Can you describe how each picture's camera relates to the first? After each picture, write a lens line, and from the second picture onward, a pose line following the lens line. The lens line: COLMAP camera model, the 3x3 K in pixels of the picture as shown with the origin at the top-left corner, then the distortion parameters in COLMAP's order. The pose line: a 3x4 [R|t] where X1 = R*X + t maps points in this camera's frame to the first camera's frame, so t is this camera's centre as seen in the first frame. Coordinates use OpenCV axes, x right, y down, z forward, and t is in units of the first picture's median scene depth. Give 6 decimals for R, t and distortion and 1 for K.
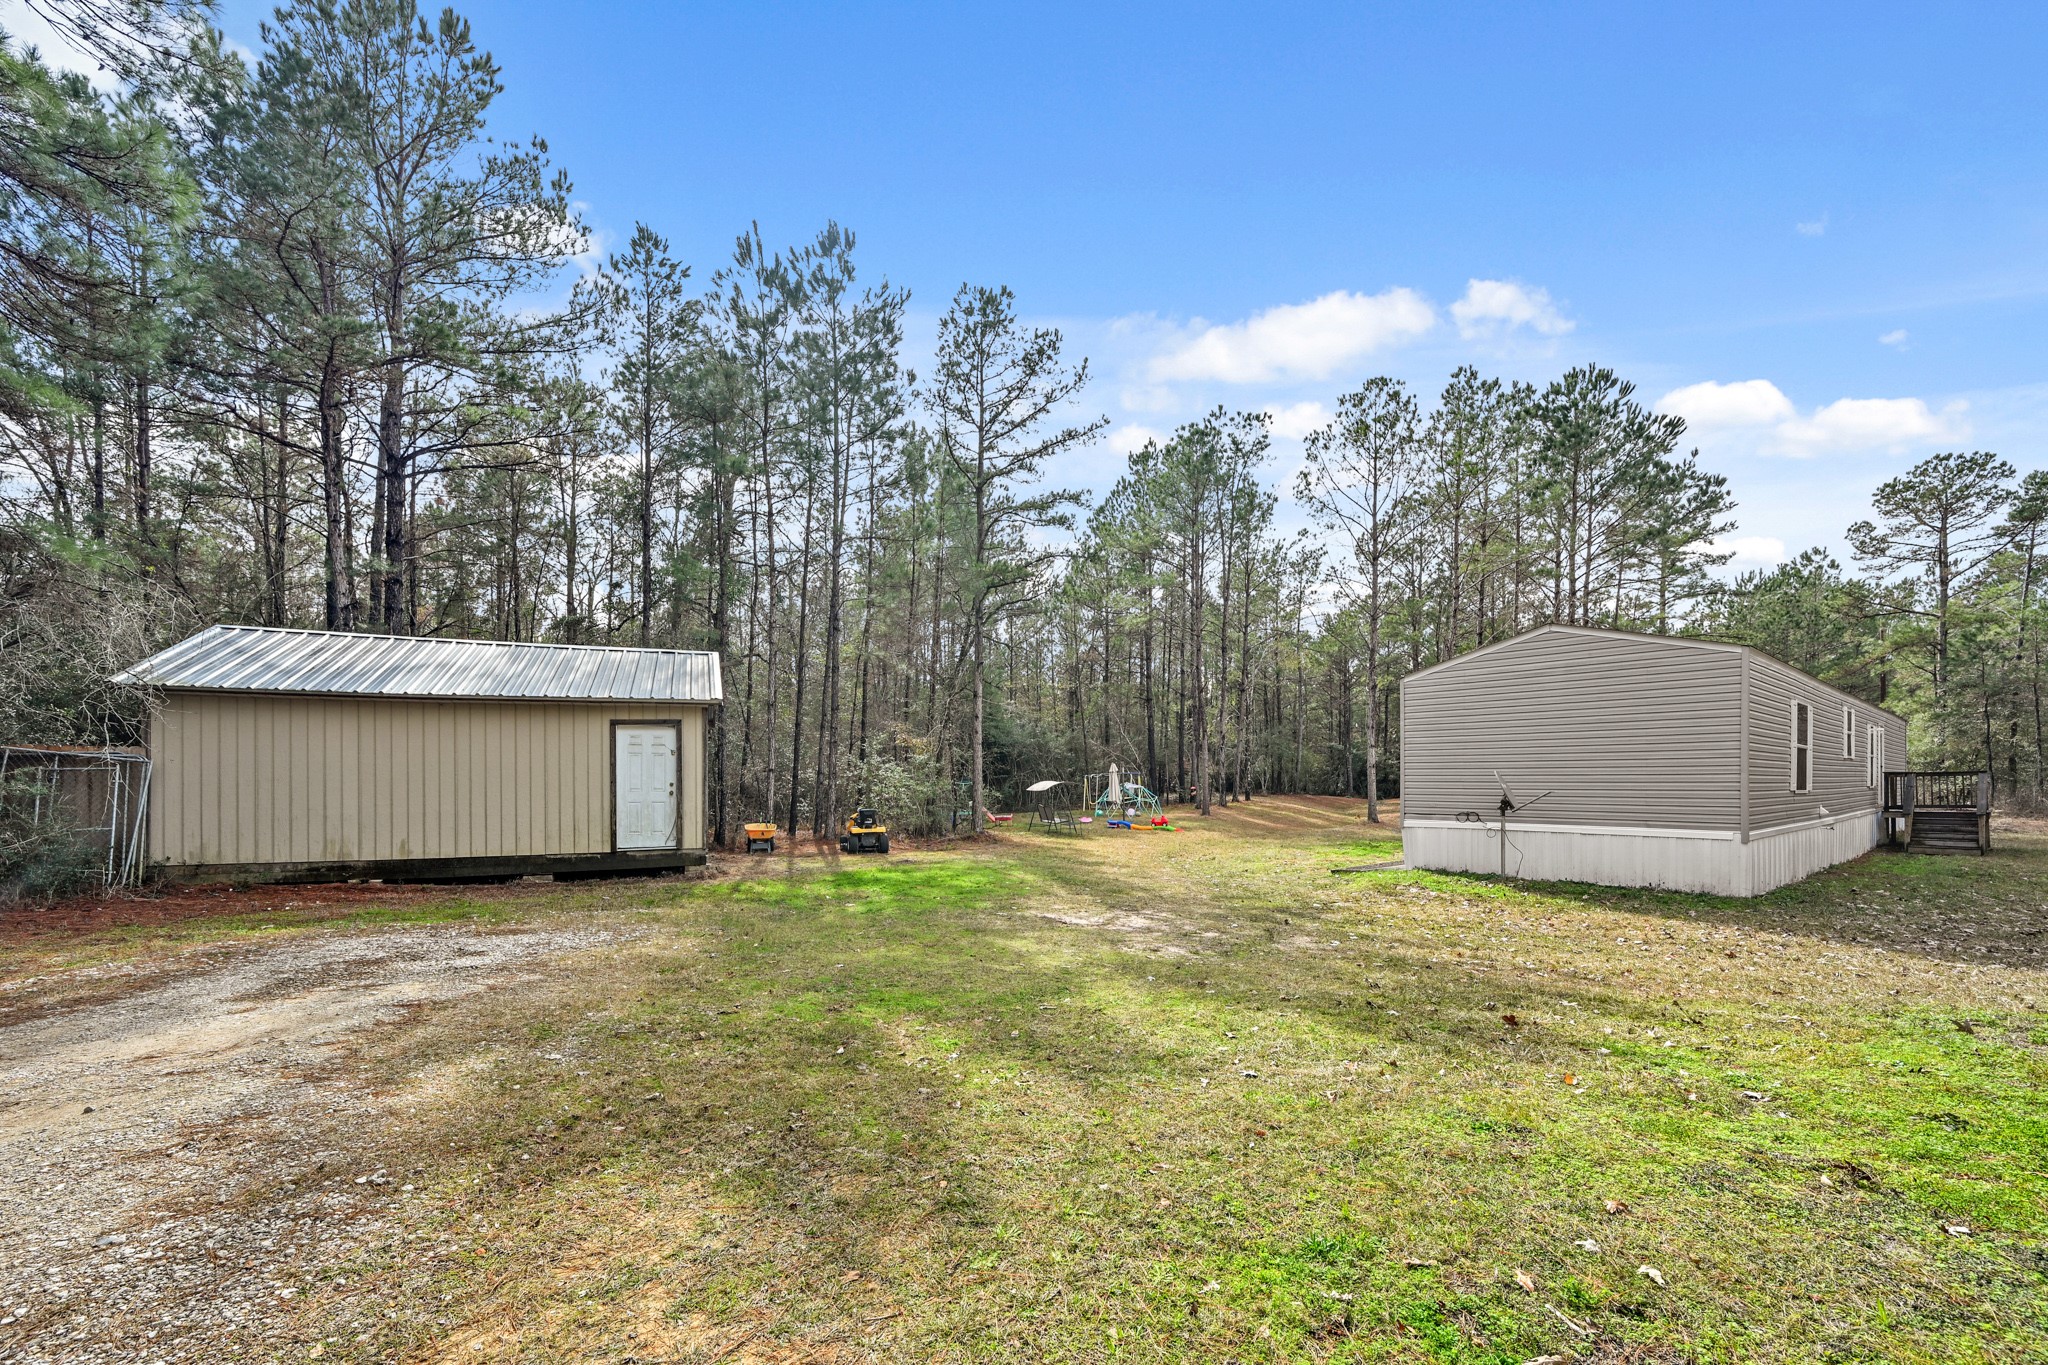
lens RADIAL K [[820.5, 0, 993.1], [0, 820.5, 783.4], [0, 0, 1]] dist [-0.002159, 0.000874]
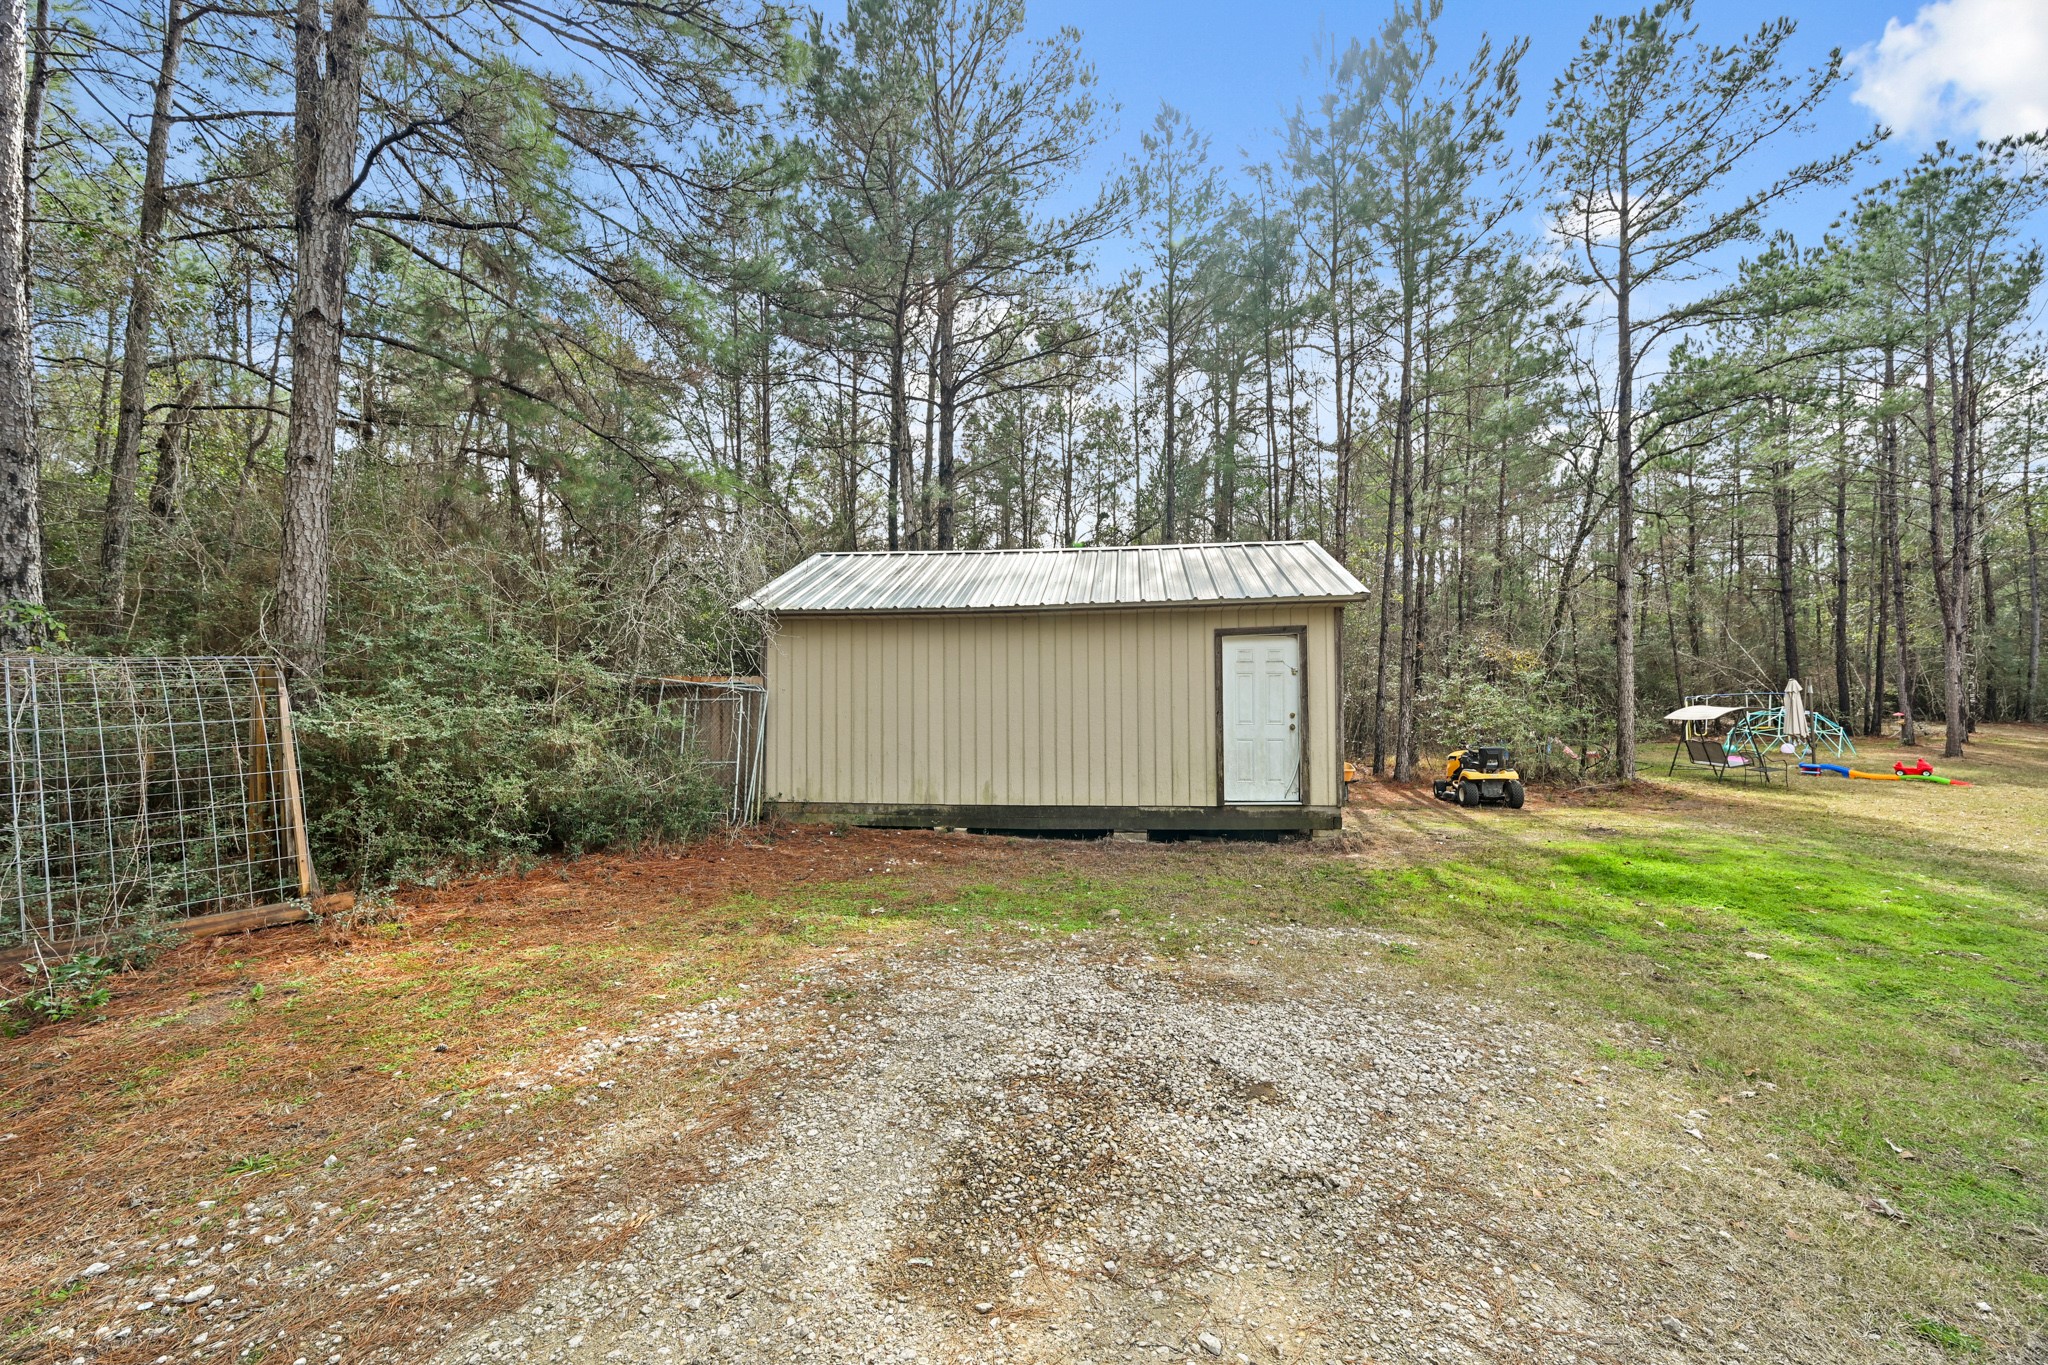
lens RADIAL K [[820.5, 0, 1025.8], [0, 820.5, 692.7], [0, 0, 1]] dist [-0.002159, 0.000874]
pose [[0.878223, -0.010501, -0.478136, -0.274900], [0.002137, 0.999835, -0.018032, -0.006815], [0.478246, 0.014814, 0.878101, 0.273597]]
